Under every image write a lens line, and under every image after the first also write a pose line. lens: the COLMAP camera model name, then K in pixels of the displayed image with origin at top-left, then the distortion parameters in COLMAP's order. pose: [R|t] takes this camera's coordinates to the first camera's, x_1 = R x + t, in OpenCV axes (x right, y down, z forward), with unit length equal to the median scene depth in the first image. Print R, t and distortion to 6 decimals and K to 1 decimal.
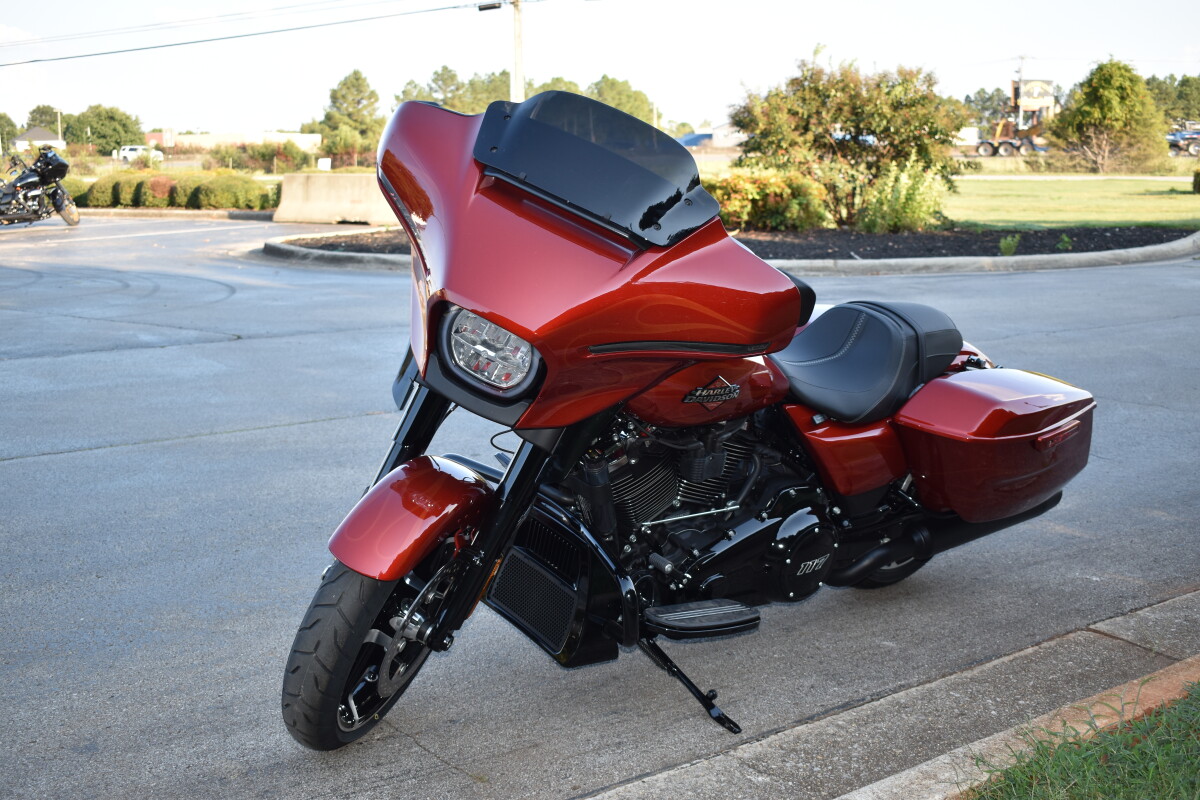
lens RADIAL K [[1335.4, 0, 604.0], [0, 1335.4, 397.2], [0, 0, 1]] dist [-0.071225, 0.000000]
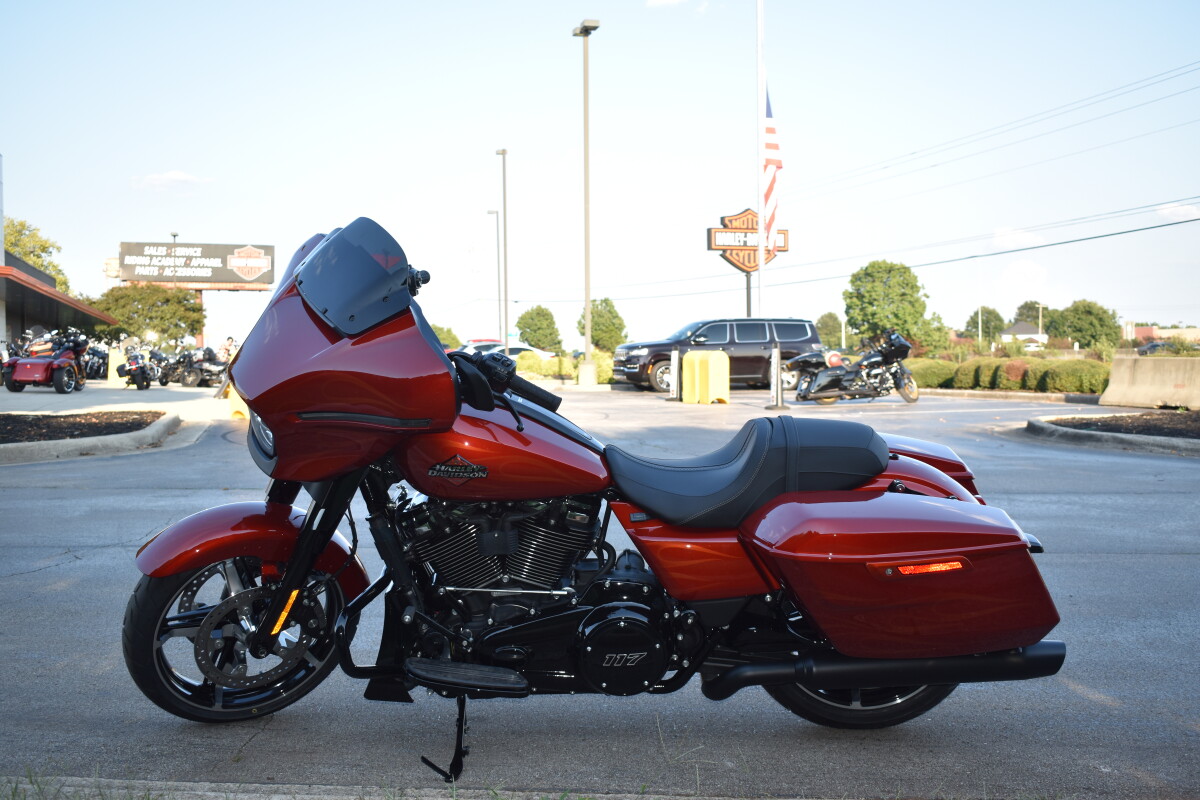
lens RADIAL K [[1335.4, 0, 596.6], [0, 1335.4, 407.5], [0, 0, 1]] dist [-0.071225, 0.000000]
pose [[0.769449, 0.026783, -0.638146, 0.091895], [-0.112988, 0.989071, -0.094726, 0.004128], [0.628634, 0.144990, 0.764066, 0.021580]]
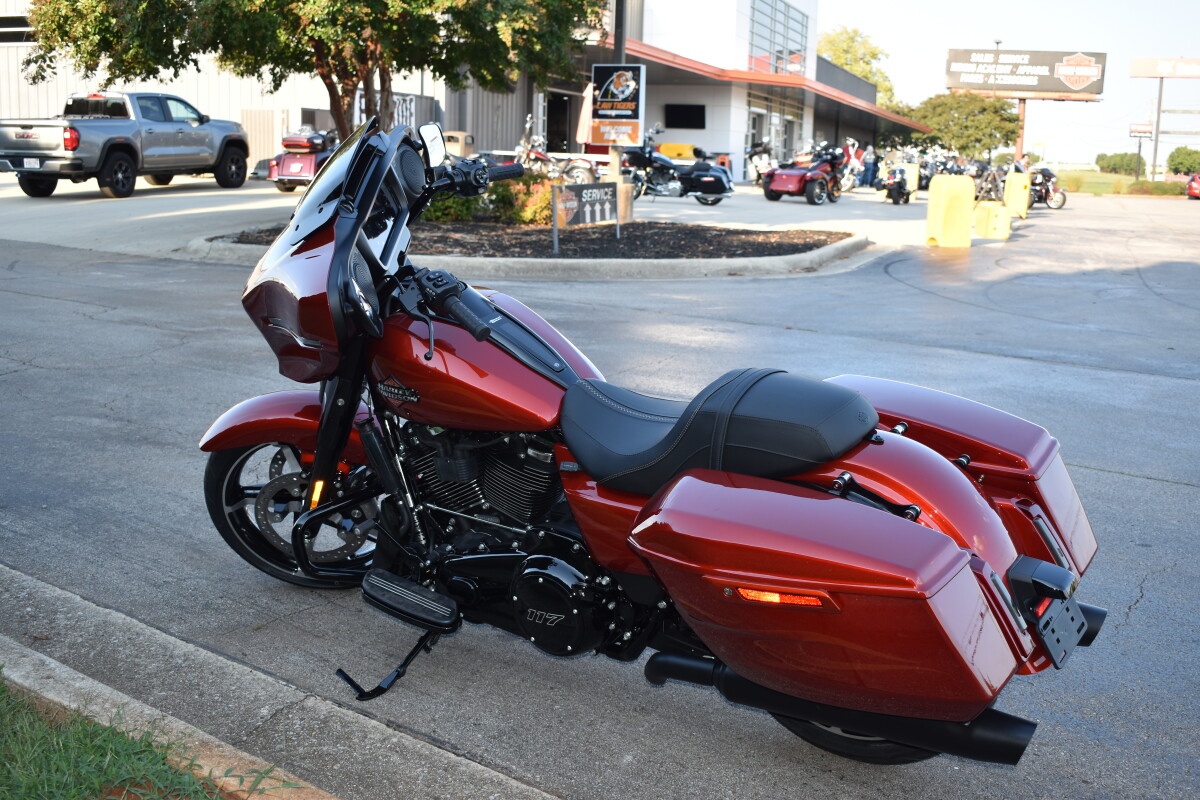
lens RADIAL K [[1335.4, 0, 595.5], [0, 1335.4, 402.2], [0, 0, 1]] dist [-0.071225, 0.000000]
pose [[0.279099, 0.188943, -0.941491, 0.118512], [-0.200533, 0.970302, 0.135279, -0.017679], [0.939090, 0.151044, 0.308699, 0.084978]]
